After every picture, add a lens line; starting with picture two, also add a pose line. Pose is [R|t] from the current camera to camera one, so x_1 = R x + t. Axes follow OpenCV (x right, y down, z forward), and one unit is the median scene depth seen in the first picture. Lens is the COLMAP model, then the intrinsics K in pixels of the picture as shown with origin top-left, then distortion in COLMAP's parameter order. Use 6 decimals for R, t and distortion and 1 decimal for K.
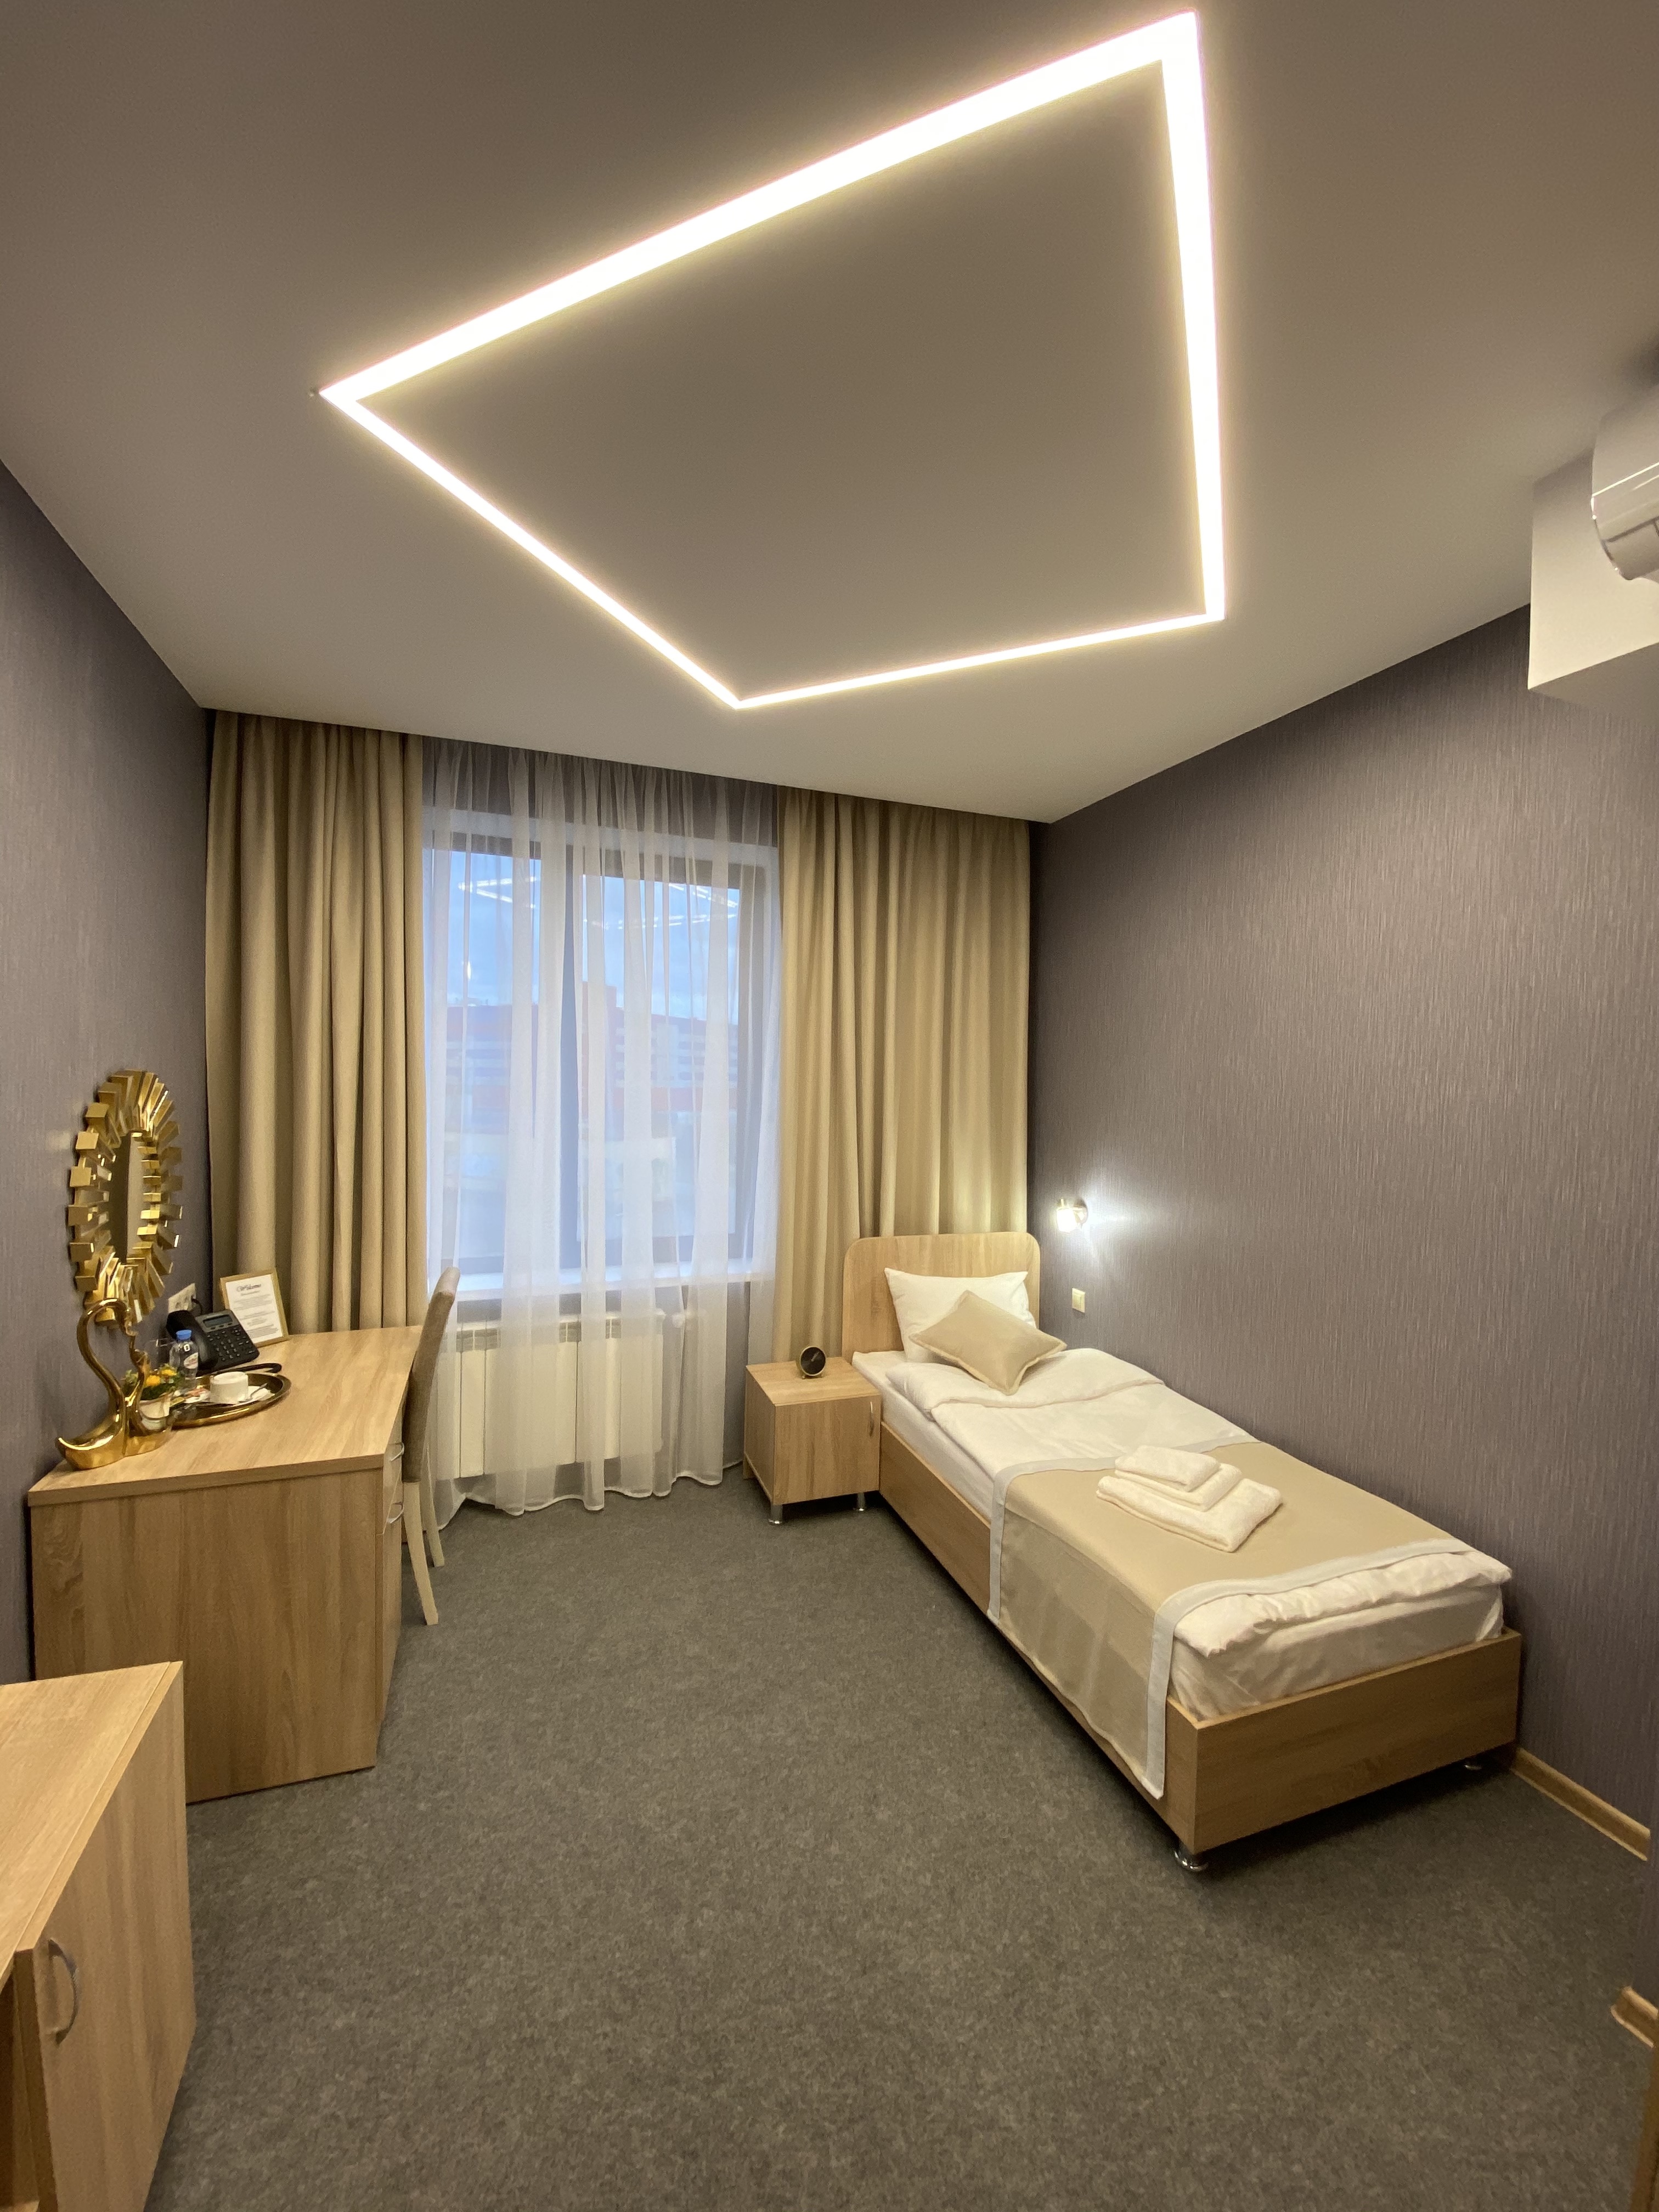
lens RADIAL K [[910.7, 0, 841.5], [0, 910.7, 1086.7], [0, 0, 1]] dist [-0.001154, -0.017425]
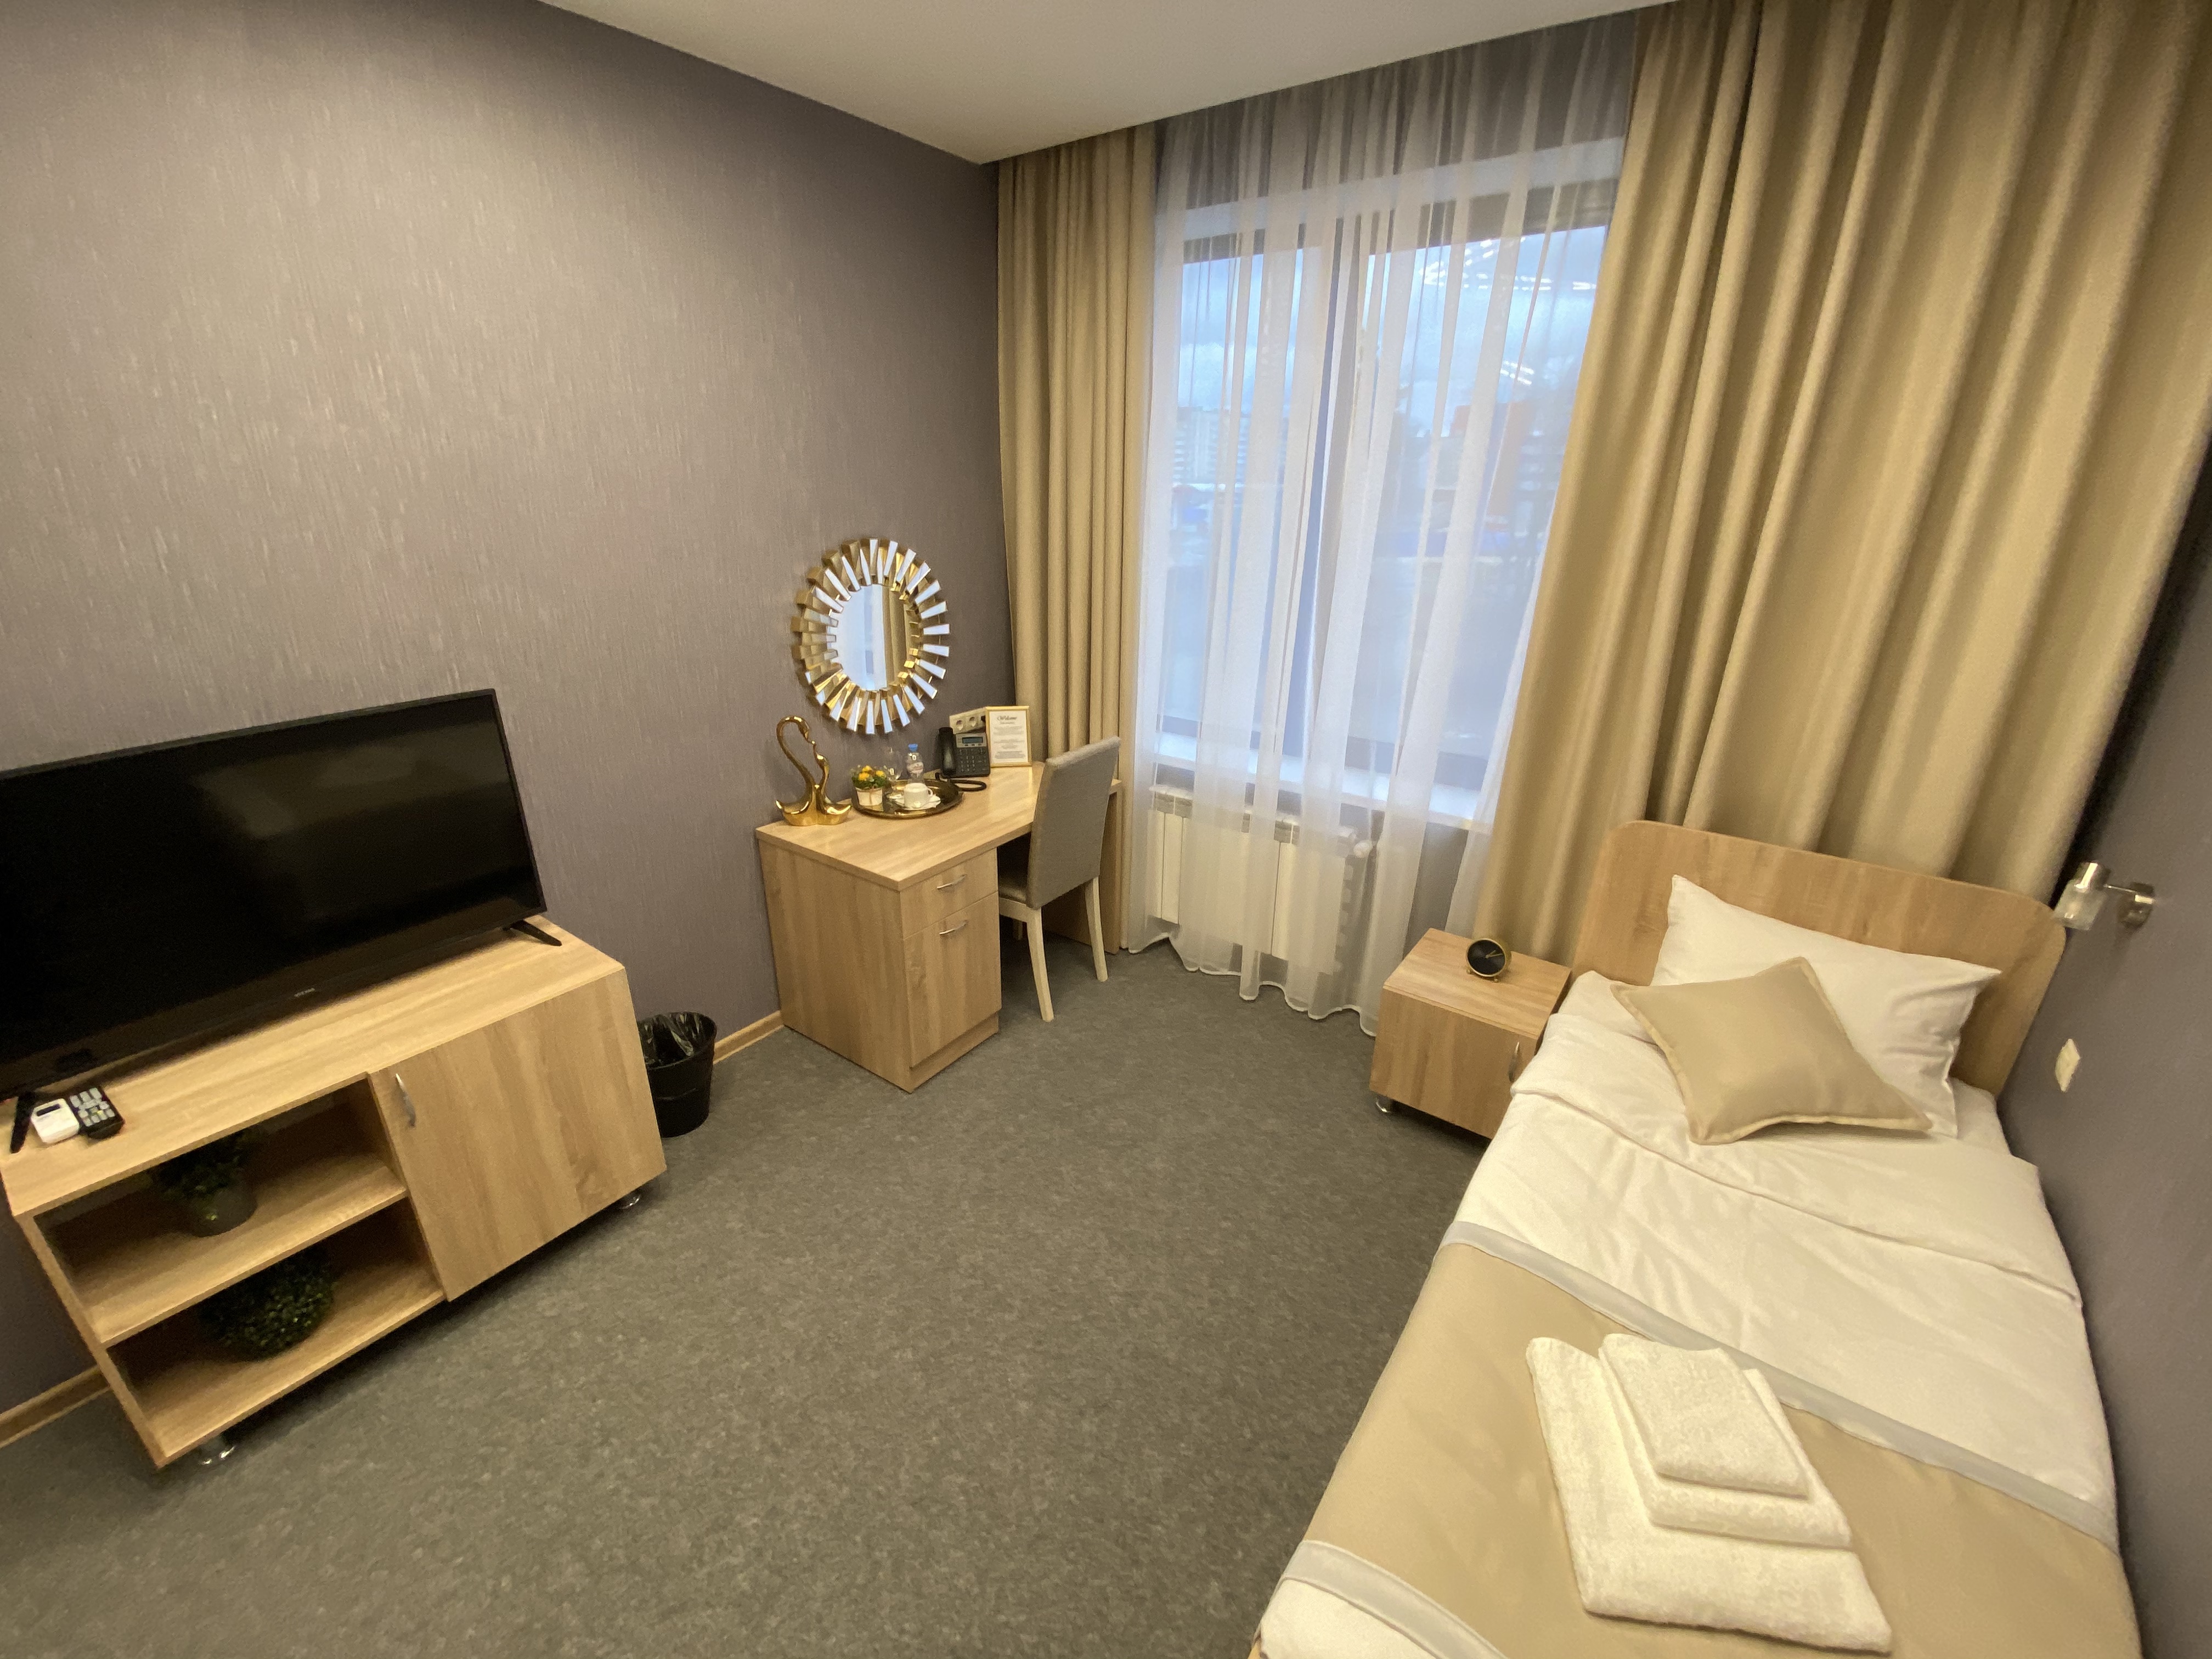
lens RADIAL K [[890.9, 0, 1106.0], [0, 890.9, 829.5], [0, 0, 1]] dist [-0.035439, -0.000507]
pose [[0.544689, 0.301531, -0.782556, 0.495119], [-0.002800, 0.933775, 0.357850, -0.078063], [0.838634, -0.192726, 0.509461, 0.576347]]
